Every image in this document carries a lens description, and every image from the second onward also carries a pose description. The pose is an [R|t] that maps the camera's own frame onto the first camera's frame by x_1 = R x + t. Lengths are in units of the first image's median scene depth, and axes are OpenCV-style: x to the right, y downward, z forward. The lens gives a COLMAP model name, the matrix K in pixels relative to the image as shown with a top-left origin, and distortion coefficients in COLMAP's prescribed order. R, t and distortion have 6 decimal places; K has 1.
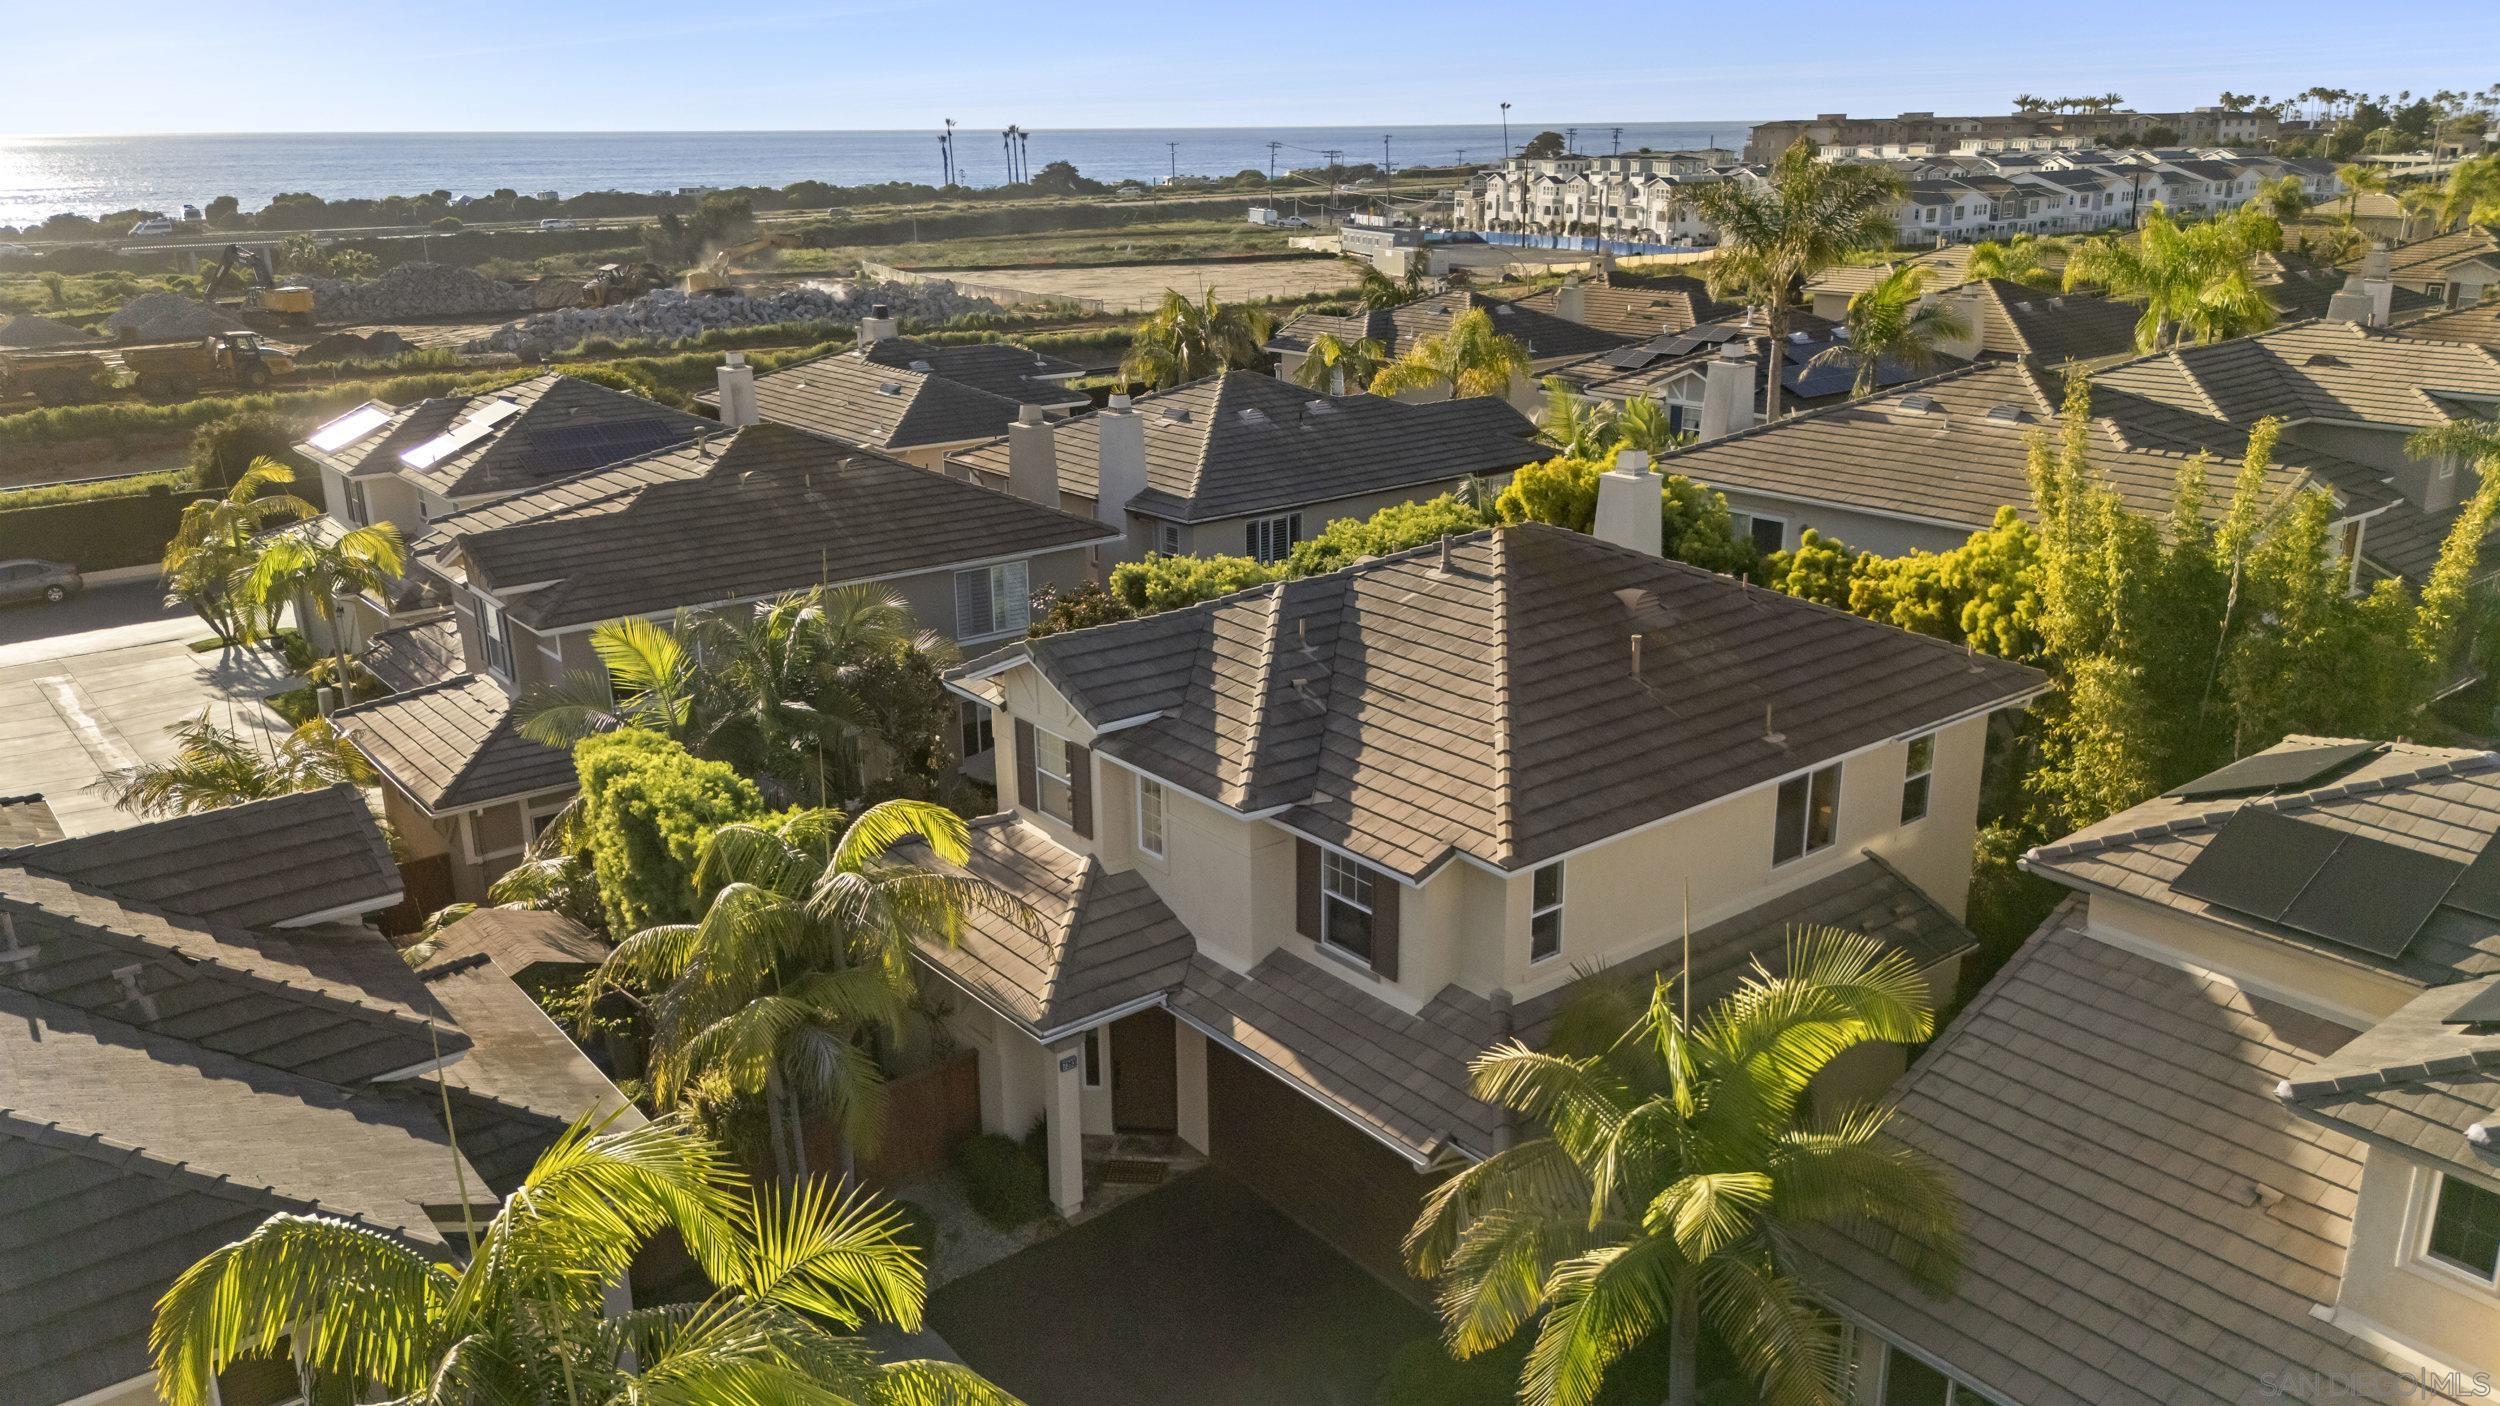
lens RADIAL K [[1827.2, 0, 1254.4], [0, 1827.2, 698.7], [0, 0, 1]] dist [0.089438, -0.099498]
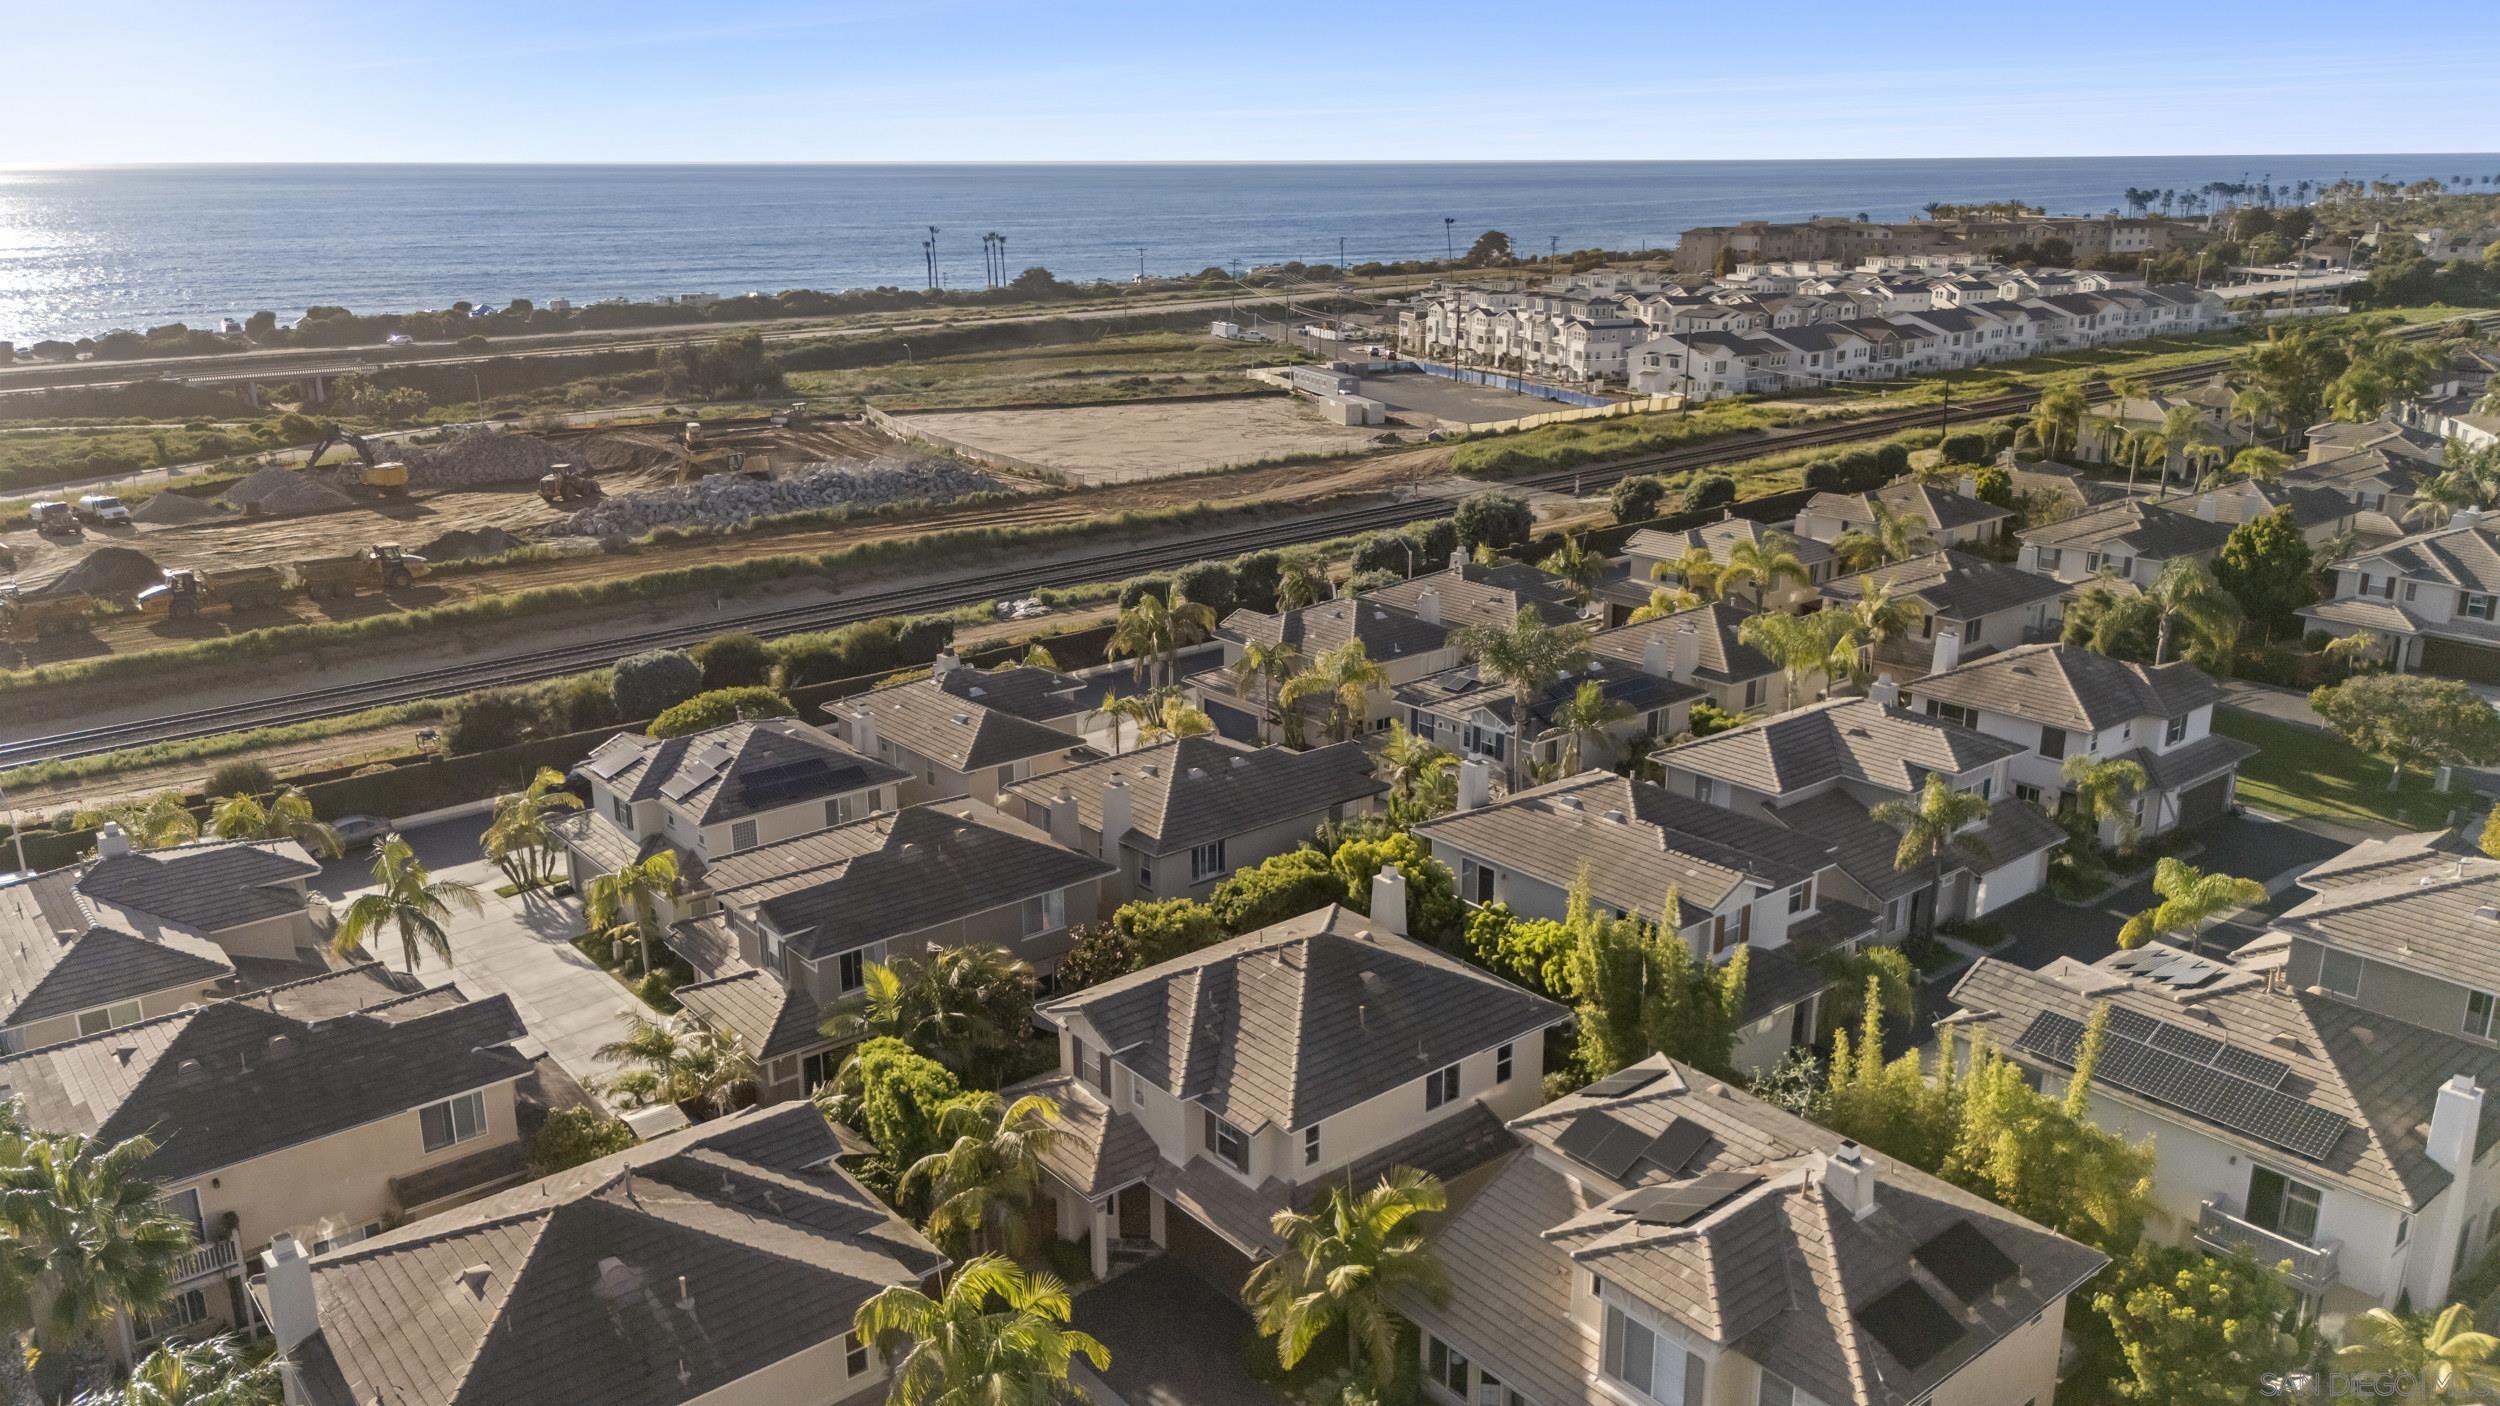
lens RADIAL K [[1827.2, 0, 1254.4], [0, 1827.2, 698.7], [0, 0, 1]] dist [0.089438, -0.099498]
pose [[0.999835, 0.001029, 0.018109, 0.037159], [-0.000716, 0.999850, -0.017300, -0.335987], [-0.018124, 0.017284, 0.999686, -1.093263]]
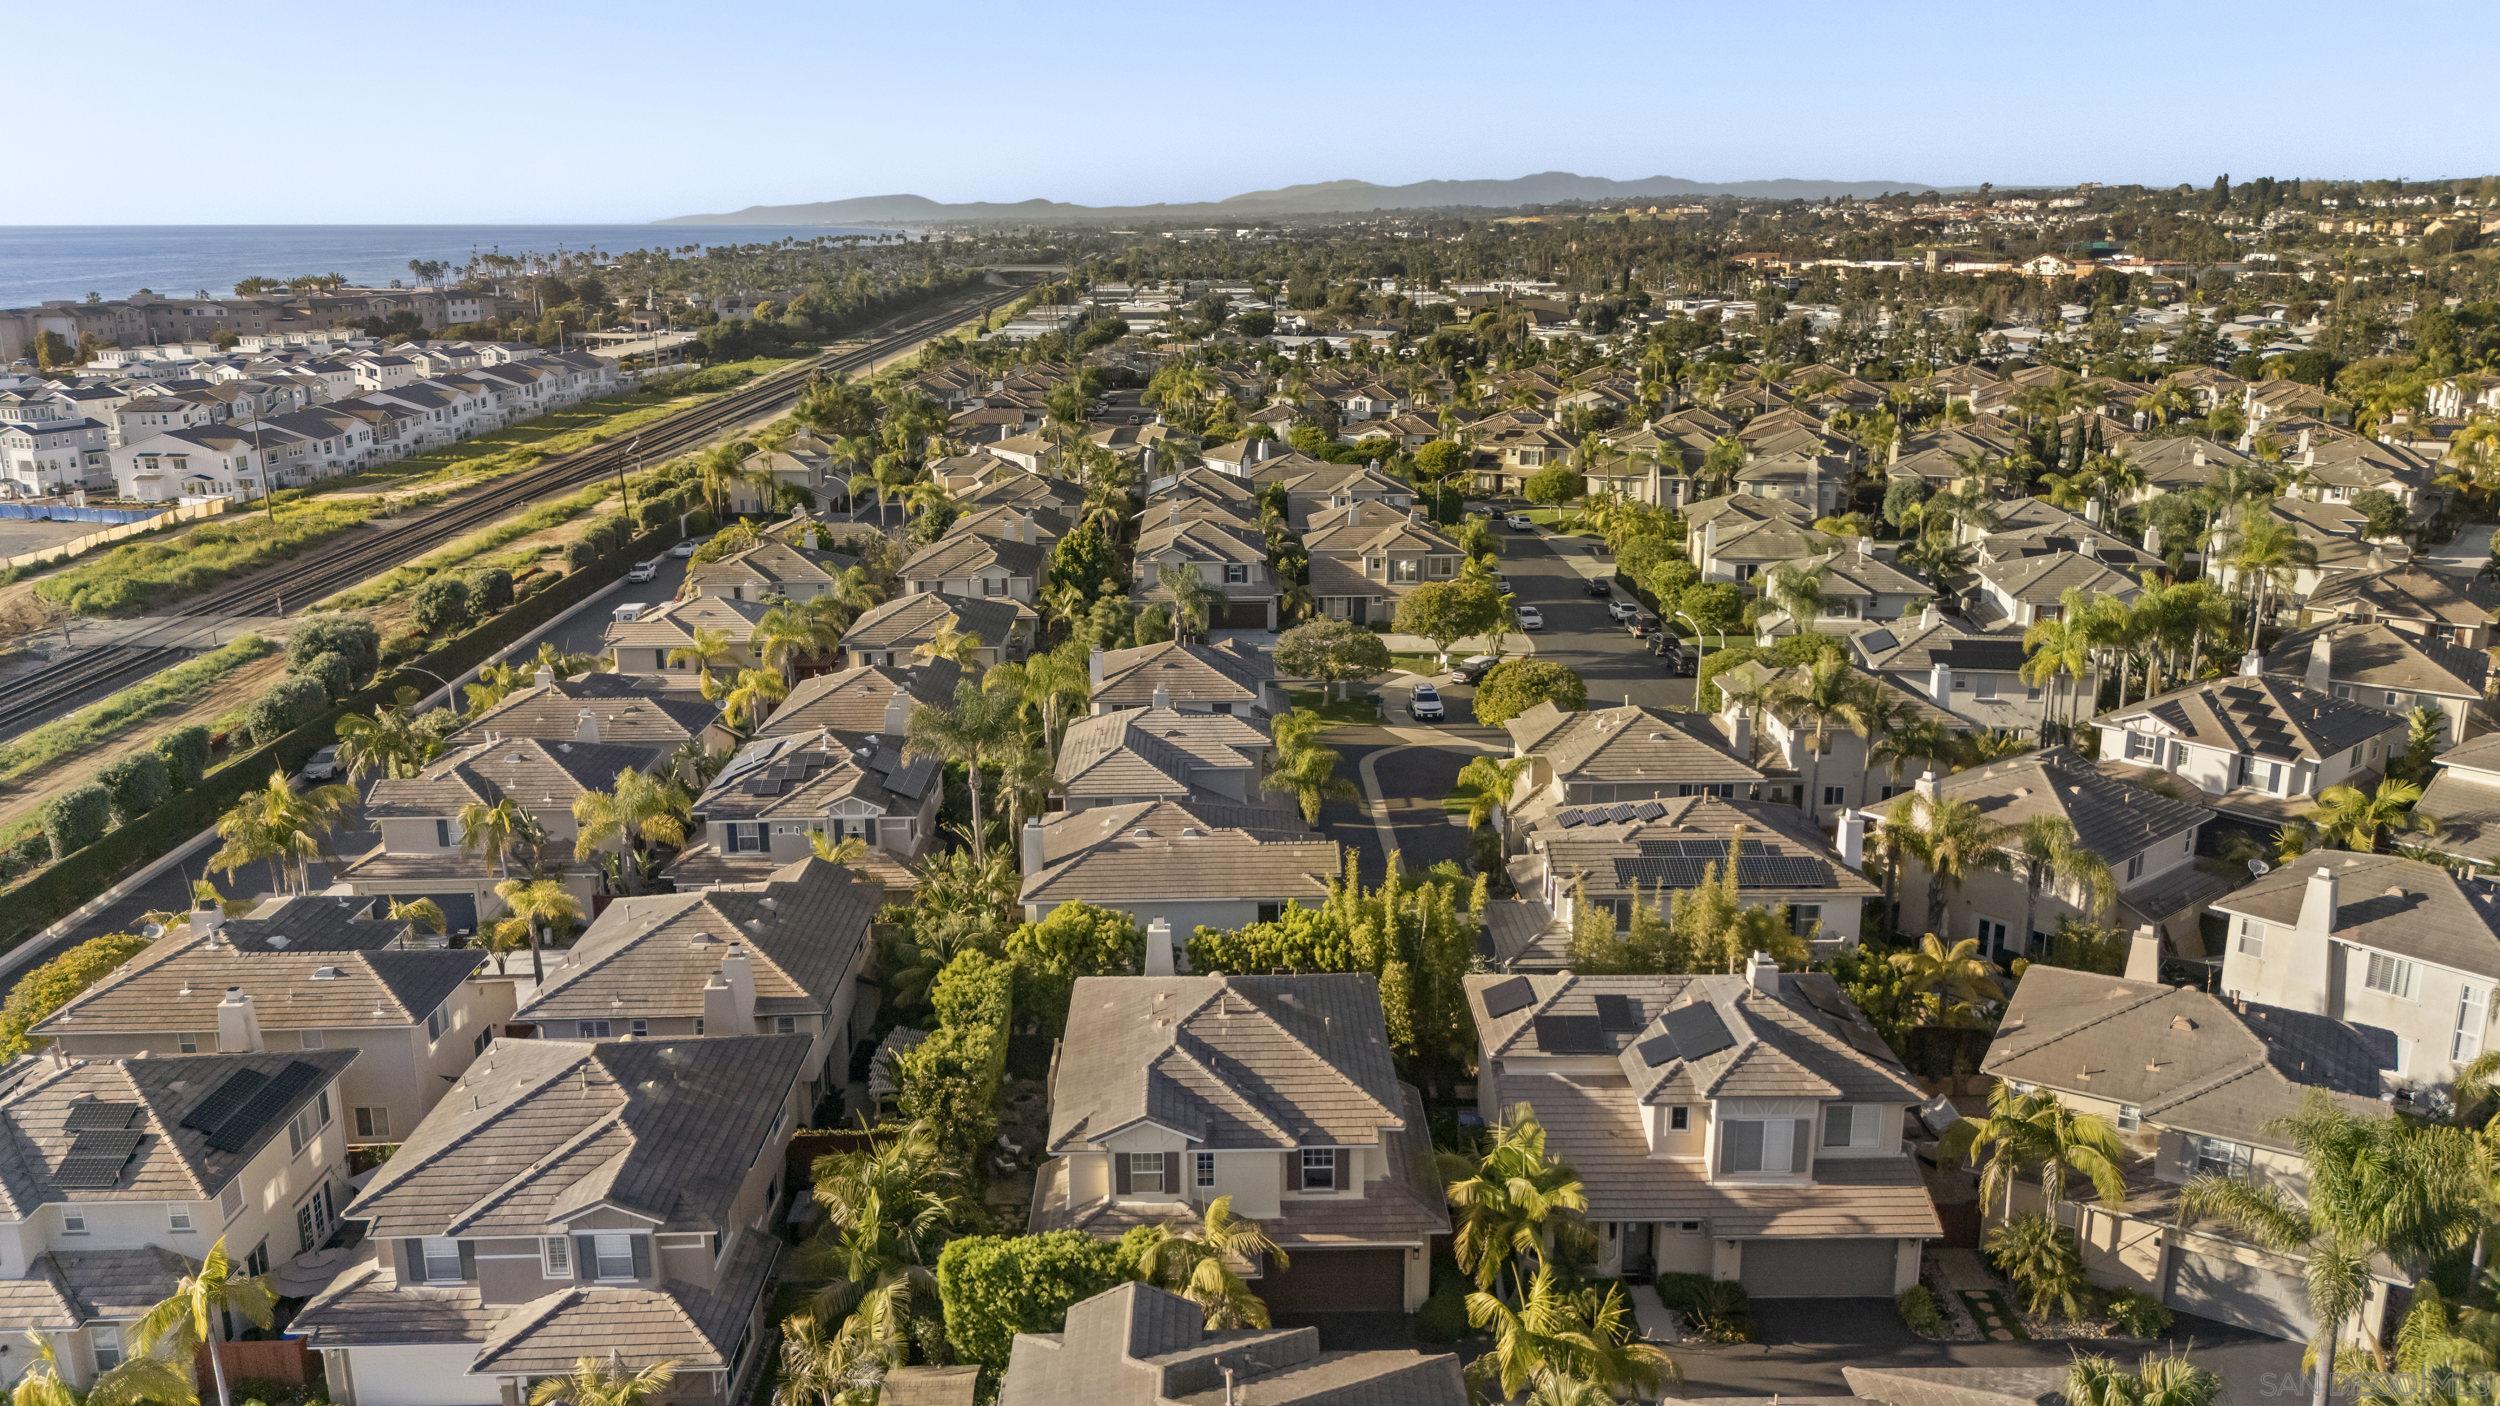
lens RADIAL K [[1827.2, 0, 1254.4], [0, 1827.2, 698.7], [0, 0, 1]] dist [0.089438, -0.099498]
pose [[0.605853, -0.194696, 0.771386, -1.524378], [0.236624, 0.969812, 0.058932, -0.567605], [-0.759573, 0.146824, 0.633633, -0.492078]]
